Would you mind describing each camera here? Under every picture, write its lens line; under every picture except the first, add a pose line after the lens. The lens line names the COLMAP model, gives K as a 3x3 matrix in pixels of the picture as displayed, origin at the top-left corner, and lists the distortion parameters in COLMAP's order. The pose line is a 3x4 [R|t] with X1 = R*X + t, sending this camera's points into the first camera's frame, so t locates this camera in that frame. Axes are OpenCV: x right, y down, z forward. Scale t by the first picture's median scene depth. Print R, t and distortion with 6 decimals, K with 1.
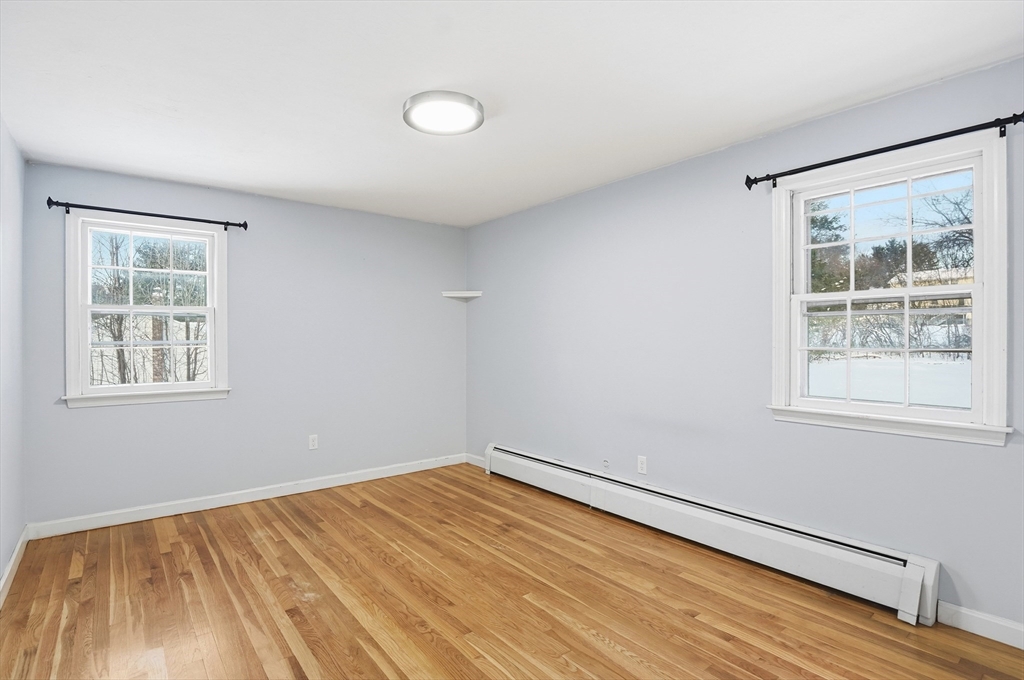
lens RADIAL K [[506.2, 0, 508.8], [0, 506.2, 339.2], [0, 0, 1]] dist [-0.012746, -0.003079]
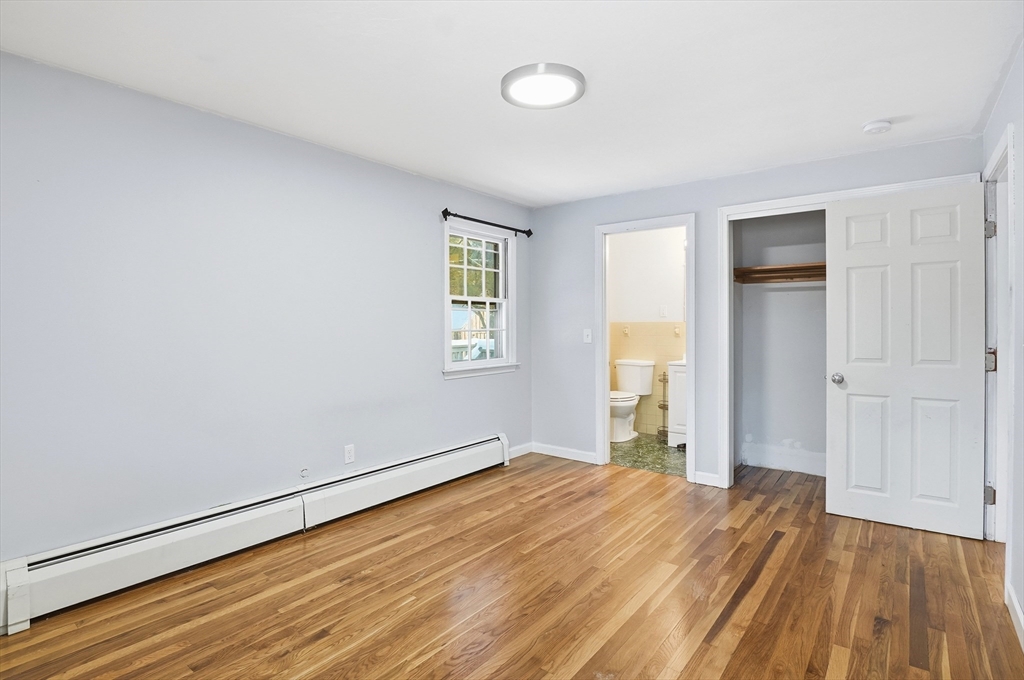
lens RADIAL K [[506.2, 0, 510.9], [0, 506.2, 331.4], [0, 0, 1]] dist [-0.012746, -0.003079]
pose [[-0.230576, -0.008090, 0.973021, -0.939367], [0.005253, 0.999941, 0.009559, 0.006952], [-0.973040, 0.007315, -0.230520, 1.152126]]
